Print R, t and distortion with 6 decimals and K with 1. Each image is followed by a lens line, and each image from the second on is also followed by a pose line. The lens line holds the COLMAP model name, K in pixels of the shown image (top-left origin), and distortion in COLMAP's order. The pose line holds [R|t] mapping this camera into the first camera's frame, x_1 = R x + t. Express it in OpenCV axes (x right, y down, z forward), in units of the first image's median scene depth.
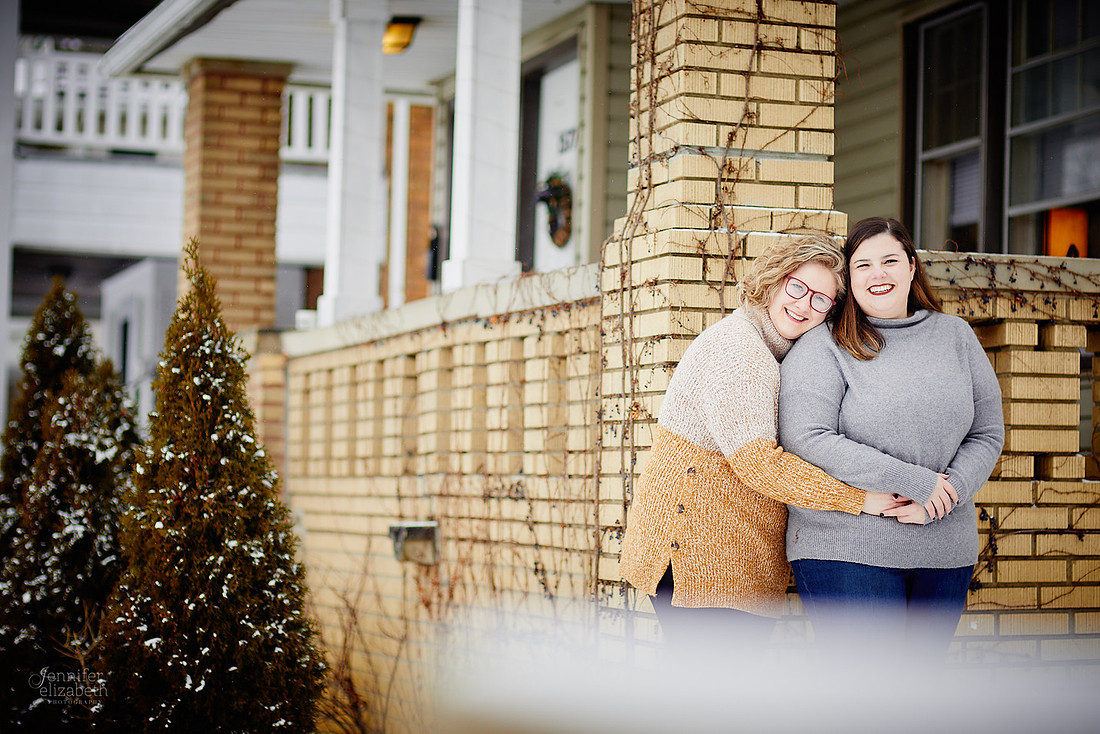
lens RADIAL K [[2636.8, 0, 550.0], [0, 2636.8, 367.0], [0, 0, 1]] dist [-0.051105, -0.120123]
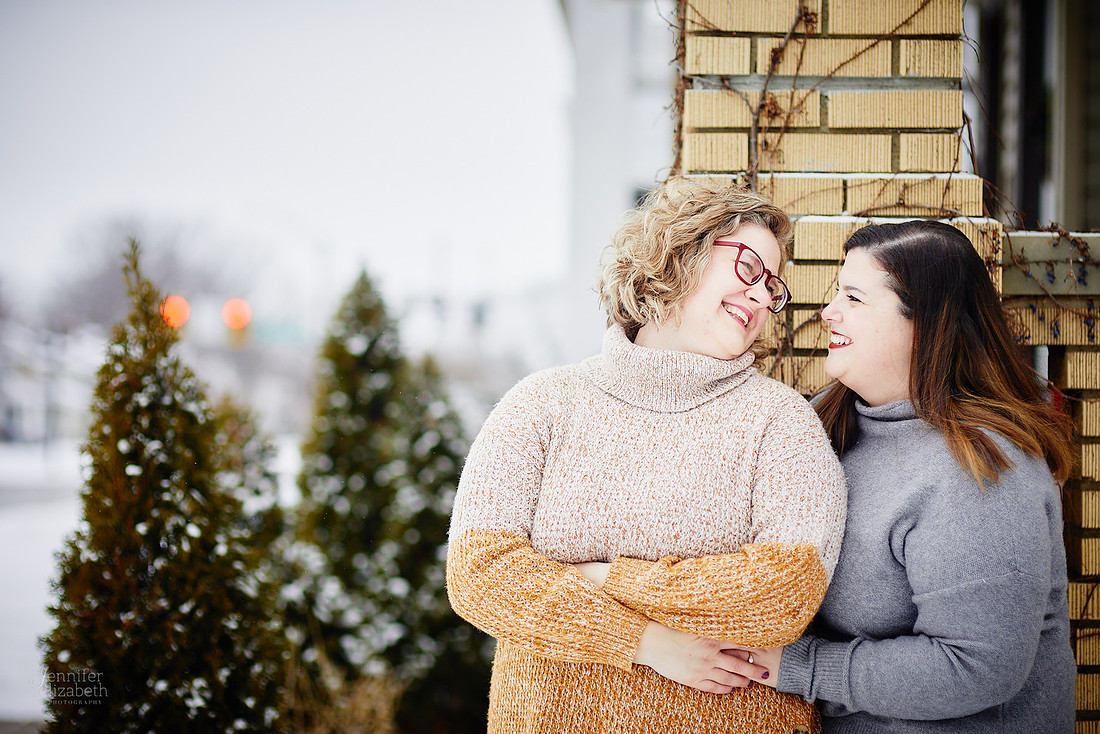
lens RADIAL K [[2636.8, 0, 550.0], [0, 2636.8, 367.0], [0, 0, 1]] dist [-0.051105, -0.120123]
pose [[0.943959, -0.011835, -0.329850, 0.215269], [0.022906, 0.999296, 0.029699, -0.036007], [0.329266, -0.035590, 0.943566, 0.418297]]
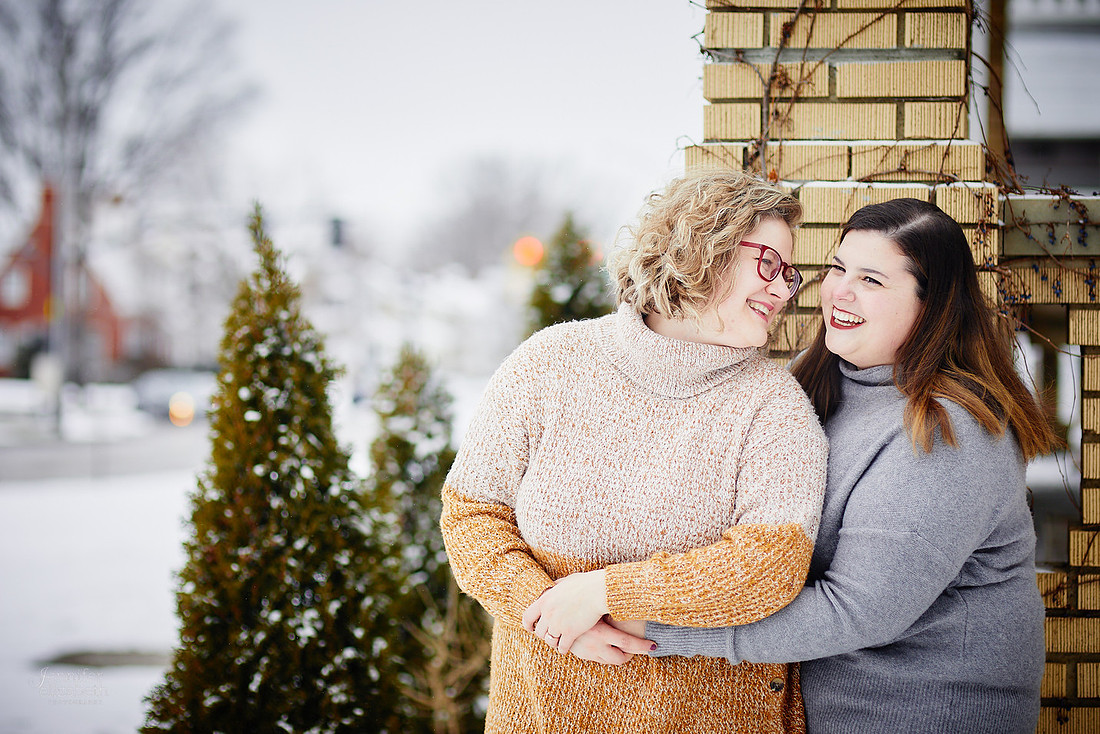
lens RADIAL K [[2636.8, 0, 550.0], [0, 2636.8, 367.0], [0, 0, 1]] dist [-0.051105, -0.120123]
pose [[0.890864, -0.001026, -0.454270, 0.302843], [0.026335, 0.998432, 0.049390, -0.039535], [0.453507, -0.055963, 0.889494, 0.409534]]
